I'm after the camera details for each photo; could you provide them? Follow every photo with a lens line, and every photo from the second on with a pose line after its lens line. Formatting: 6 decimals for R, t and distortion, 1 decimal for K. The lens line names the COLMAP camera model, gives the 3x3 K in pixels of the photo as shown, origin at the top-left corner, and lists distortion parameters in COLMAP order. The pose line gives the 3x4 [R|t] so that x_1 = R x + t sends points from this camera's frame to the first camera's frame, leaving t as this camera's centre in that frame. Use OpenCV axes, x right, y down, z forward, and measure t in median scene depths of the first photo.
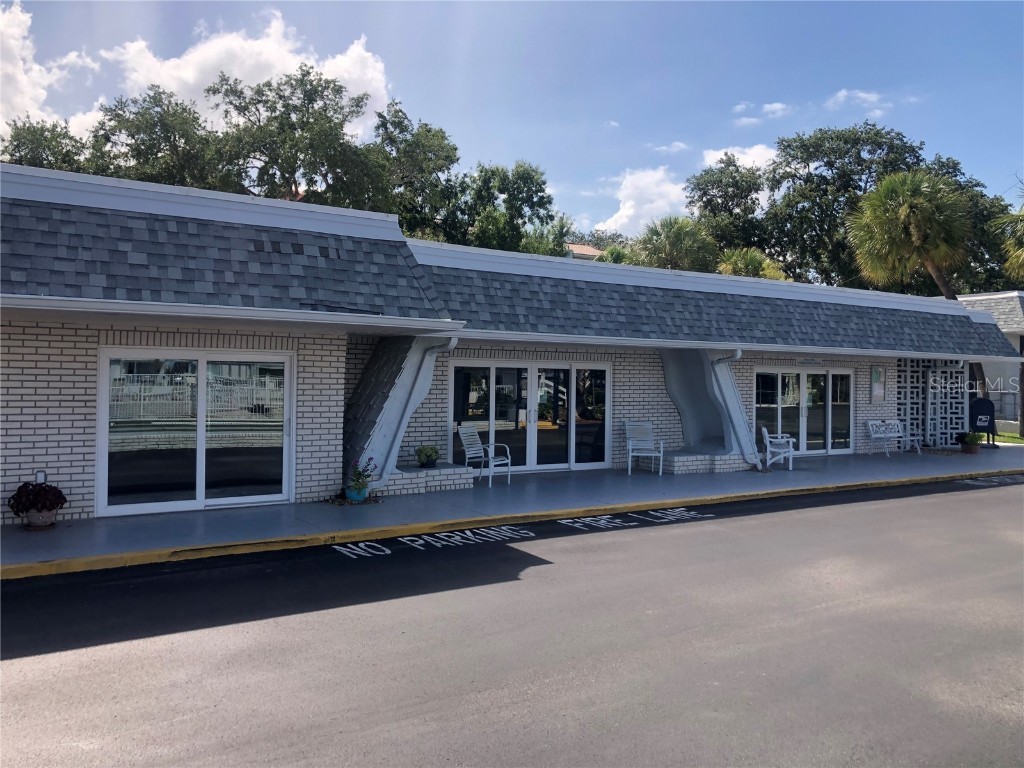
lens RADIAL K [[840.1, 0, 513.5], [0, 840.1, 382.8], [0, 0, 1]] dist [0.012202, 0.004597]
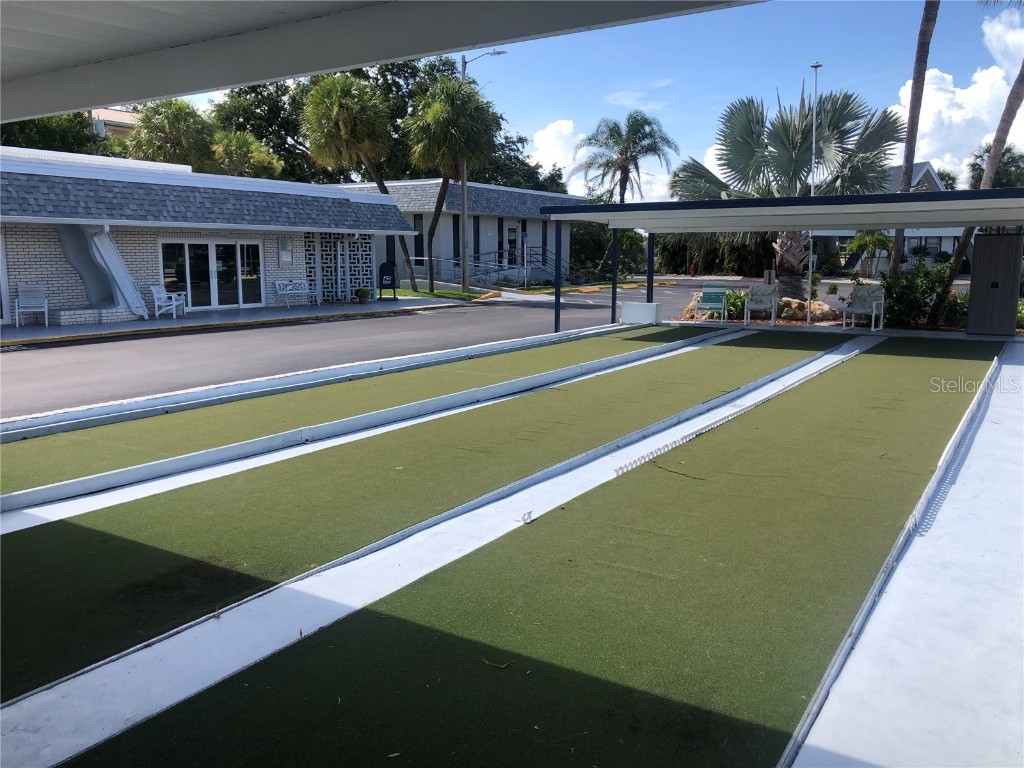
lens RADIAL K [[840.1, 0, 510.3], [0, 840.1, 386.4], [0, 0, 1]] dist [0.012202, 0.004597]
pose [[0.913918, -0.076472, 0.398629, 0.258875], [0.015294, 0.987883, 0.154448, 0.012473], [-0.405610, -0.135056, 0.904013, -0.376960]]
